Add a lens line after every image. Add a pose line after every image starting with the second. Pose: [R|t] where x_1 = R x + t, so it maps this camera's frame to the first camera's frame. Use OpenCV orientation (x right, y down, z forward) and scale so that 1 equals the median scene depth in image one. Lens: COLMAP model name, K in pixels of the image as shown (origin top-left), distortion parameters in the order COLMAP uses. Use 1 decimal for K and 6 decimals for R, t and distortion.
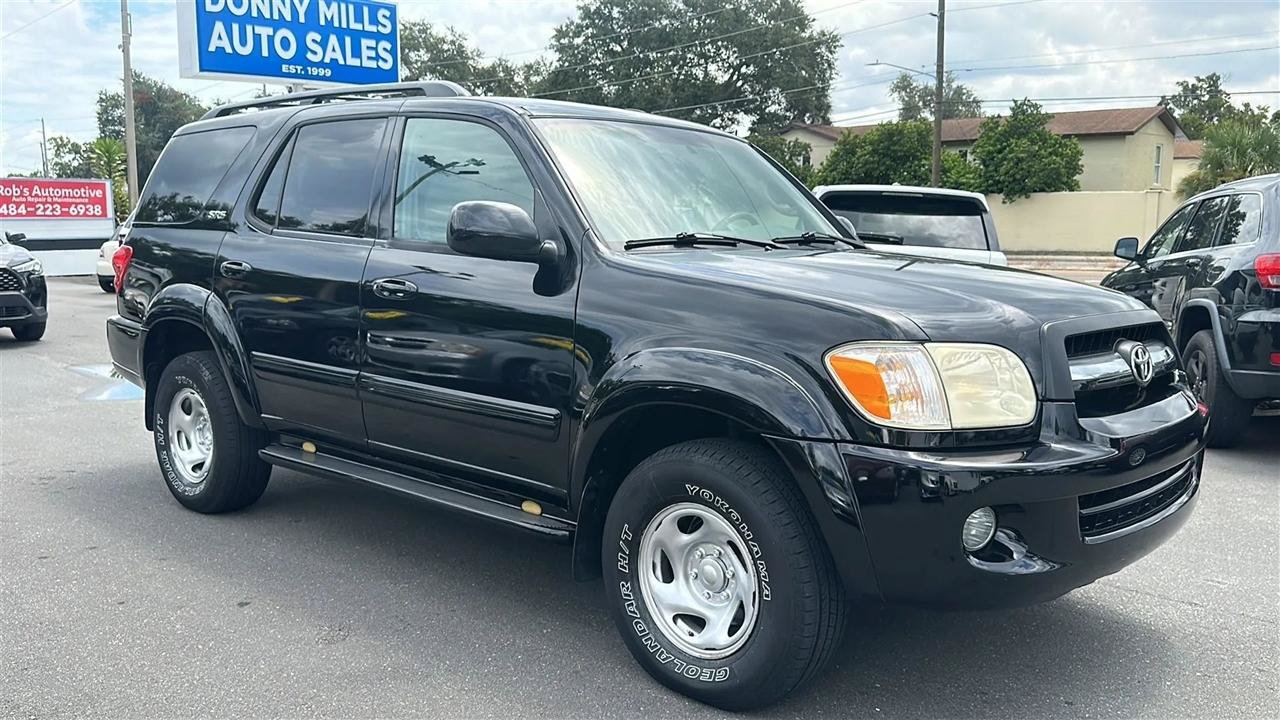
lens RADIAL K [[1092.4, 0, 657.5], [0, 1092.4, 363.2], [0, 0, 1]] dist [0.210887, -0.467644]
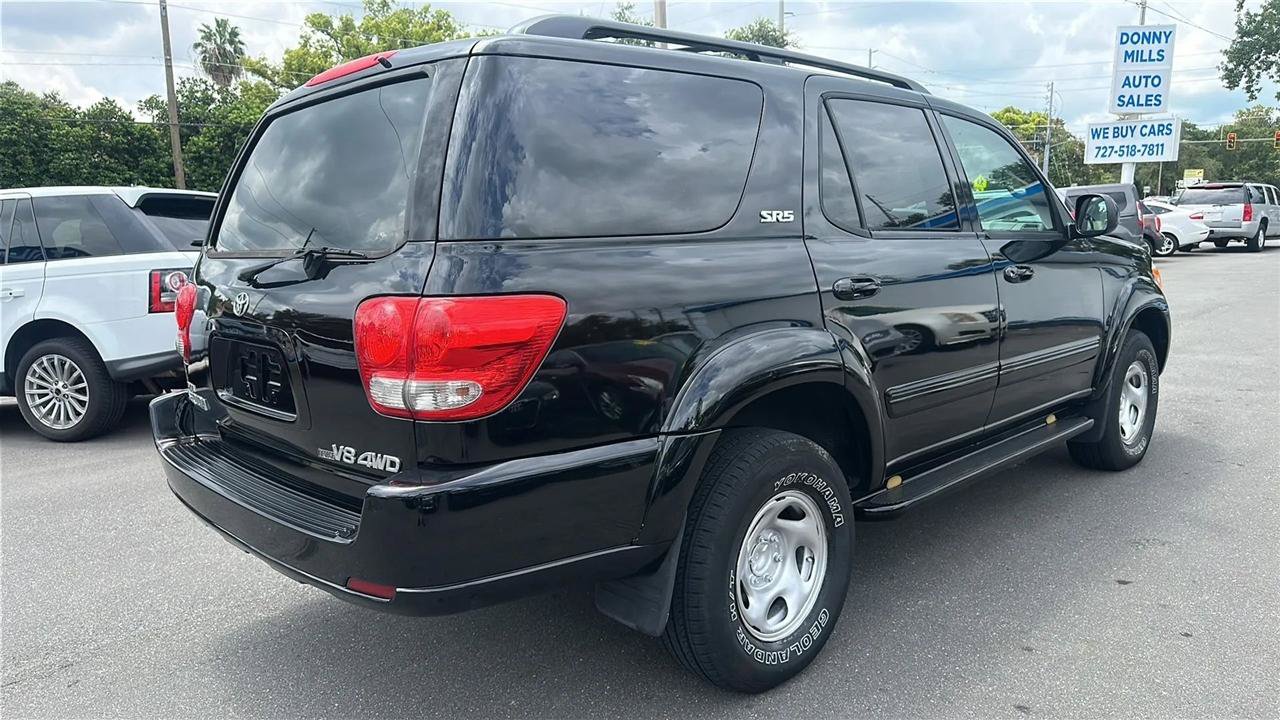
lens RADIAL K [[869.2, 0, 643.4], [0, 869.2, 360.1], [0, 0, 1]] dist [0.106223, -0.161939]
pose [[0.068895, -0.168542, 0.983284, -0.260680], [0.152311, 0.975848, 0.156595, -0.040704], [-0.985928, 0.138977, 0.092902, 0.296518]]
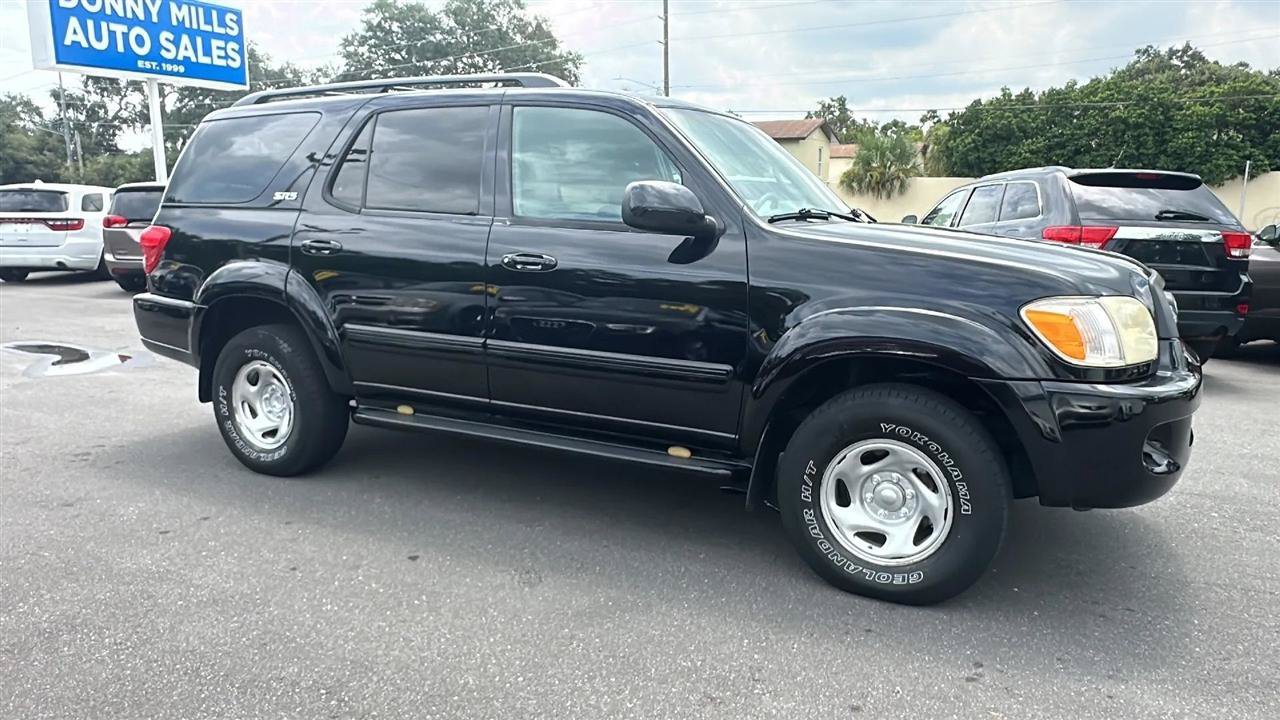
lens RADIAL K [[877.0, 0, 659.9], [0, 877.0, 353.5], [0, 0, 1]] dist [-0.004903, 0.004510]
pose [[0.963899, -0.045638, 0.262326, -0.078671], [0.034606, 0.998317, 0.046527, -0.002926], [-0.264008, -0.035770, 0.963857, 0.028263]]
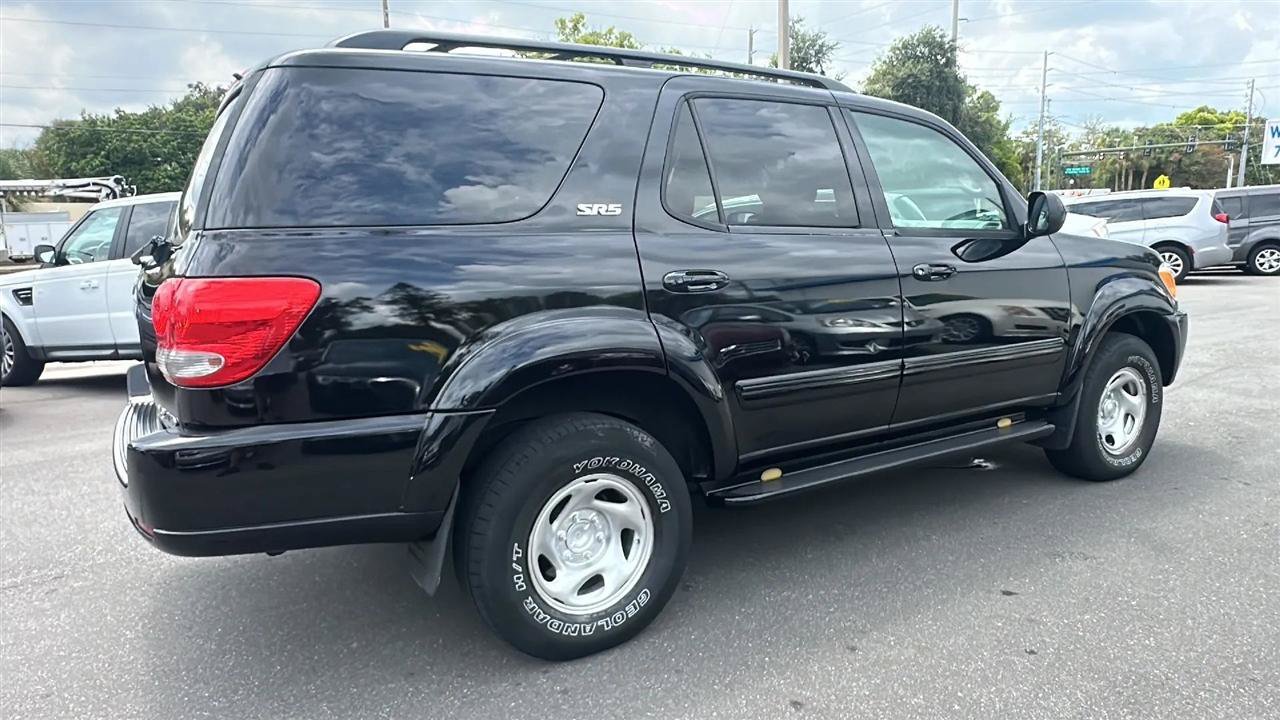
lens RADIAL K [[812.3, 0, 643.6], [0, 812.3, 356.3], [0, 0, 1]] dist [-0.003355, 0.002566]
pose [[0.276804, -0.169109, 0.945929, -0.247261], [0.145815, 0.980385, 0.132599, -0.030536], [-0.949799, 0.101226, 0.296033, 0.238451]]
